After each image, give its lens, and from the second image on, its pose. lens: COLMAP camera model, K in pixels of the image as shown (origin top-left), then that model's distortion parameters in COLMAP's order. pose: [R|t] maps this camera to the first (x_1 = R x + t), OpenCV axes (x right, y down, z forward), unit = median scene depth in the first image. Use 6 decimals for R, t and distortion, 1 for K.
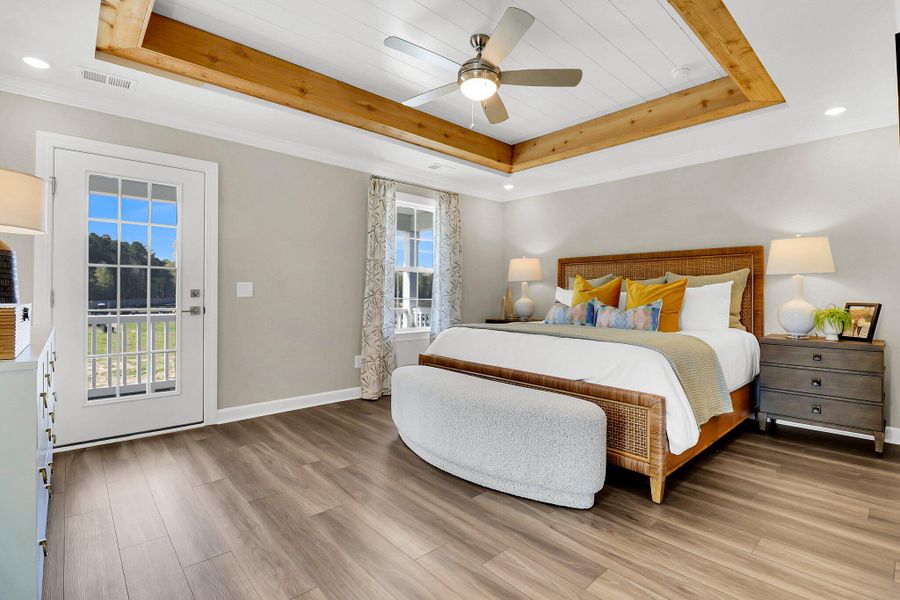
lens RADIAL K [[423.0, 0, 453.5], [0, 423.0, 283.9], [0, 0, 1]] dist [0.003035, -0.013626]
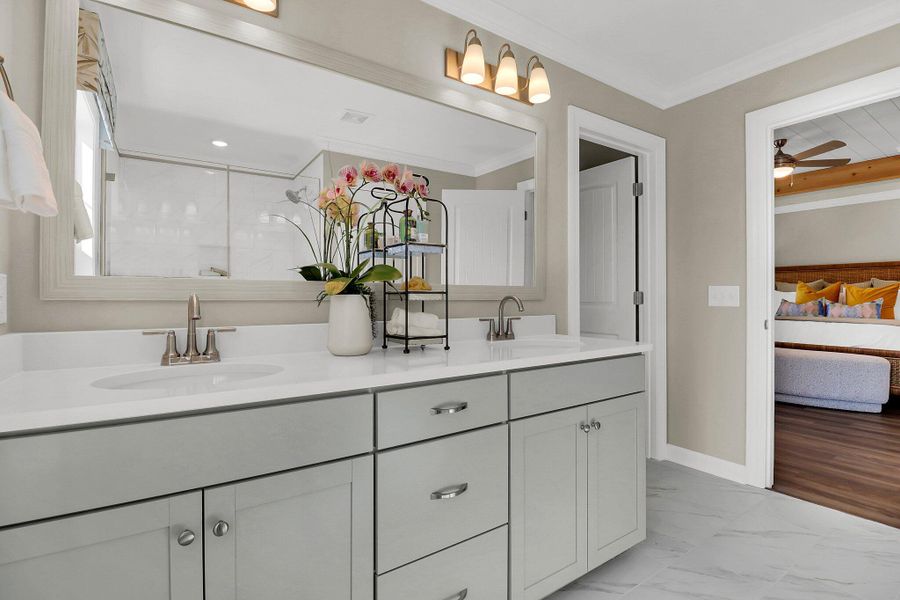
lens RADIAL K [[423.0, 0, 453.5], [0, 423.0, 283.9], [0, 0, 1]] dist [0.003035, -0.013626]
pose [[0.989084, -0.011871, -0.146875, -0.702629], [0.011378, 0.999926, -0.004201, -0.020695], [0.146914, 0.002484, 0.989146, -0.594254]]
